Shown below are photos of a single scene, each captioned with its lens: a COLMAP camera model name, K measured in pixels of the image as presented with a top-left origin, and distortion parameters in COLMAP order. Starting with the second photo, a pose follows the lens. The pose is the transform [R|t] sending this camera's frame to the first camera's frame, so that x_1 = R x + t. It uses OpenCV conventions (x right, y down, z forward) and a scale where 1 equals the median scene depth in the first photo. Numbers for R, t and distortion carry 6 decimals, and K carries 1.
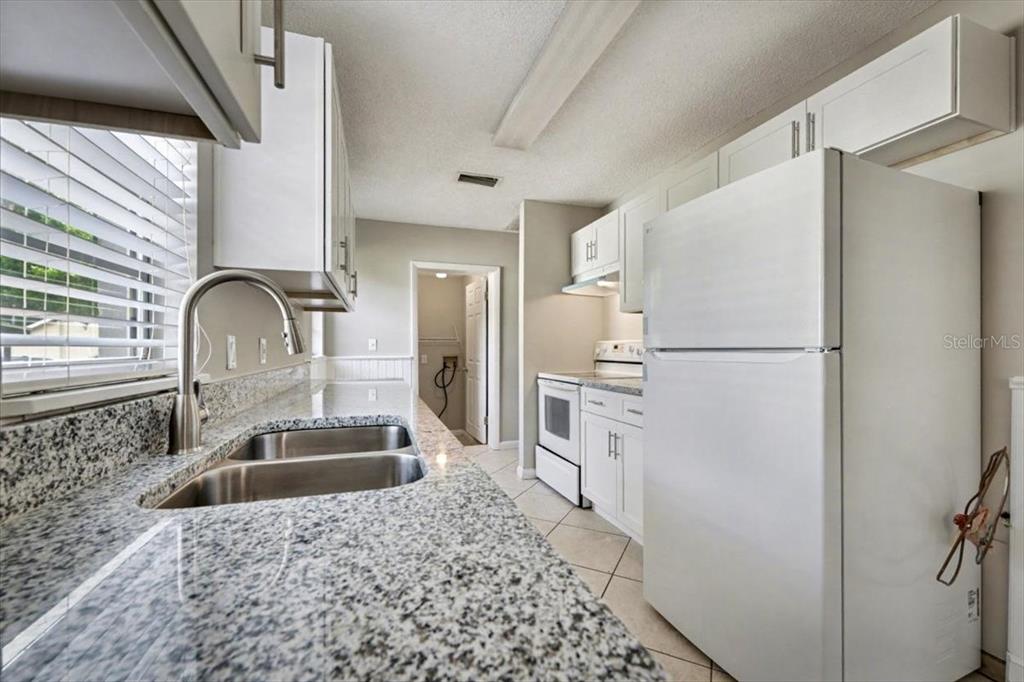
lens RADIAL K [[424.8, 0, 509.6], [0, 424.8, 349.6], [0, 0, 1]] dist [0.000367, -0.000252]
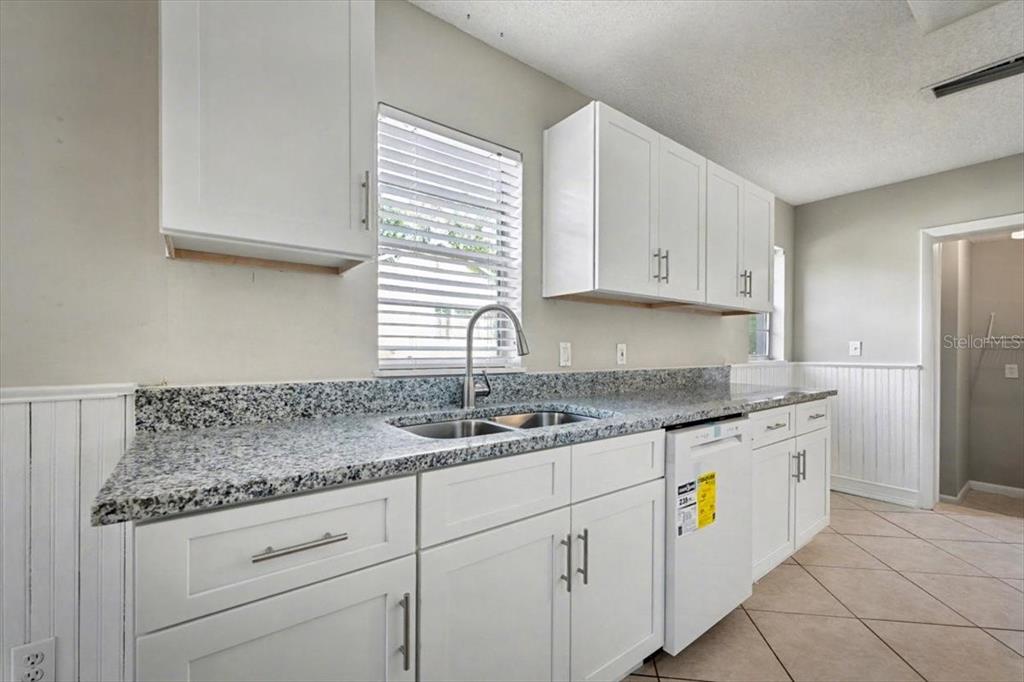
lens RADIAL K [[424.8, 0, 509.6], [0, 424.8, 349.6], [0, 0, 1]] dist [0.000367, -0.000252]
pose [[0.330198, 0.000145, -0.943912, 1.189605], [-0.008803, 0.999957, -0.002926, -0.007570], [0.943871, 0.009276, 0.330185, 0.669725]]
